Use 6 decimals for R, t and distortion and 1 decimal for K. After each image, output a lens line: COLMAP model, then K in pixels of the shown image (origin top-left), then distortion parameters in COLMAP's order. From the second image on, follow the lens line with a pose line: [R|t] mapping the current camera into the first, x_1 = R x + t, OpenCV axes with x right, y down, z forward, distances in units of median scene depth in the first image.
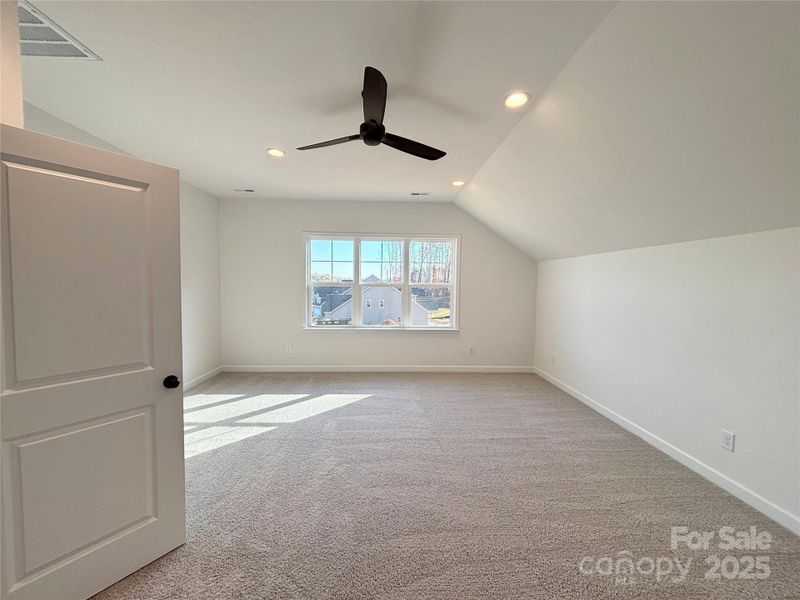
lens RADIAL K [[324.7, 0, 411.3], [0, 324.7, 301.2], [0, 0, 1]] dist [0.004213, -0.001482]
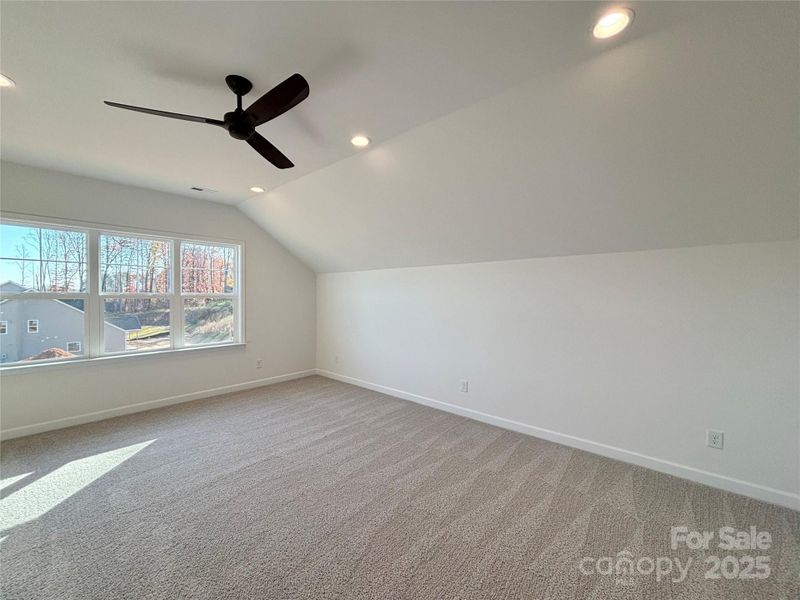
lens RADIAL K [[324.7, 0, 397.3], [0, 324.7, 299.7], [0, 0, 1]] dist [0.004213, -0.001482]
pose [[0.698431, -0.023211, 0.715301, -0.258653], [0.048380, 0.998719, -0.014831, -0.001403], [-0.714040, 0.044965, 0.698659, 0.044207]]
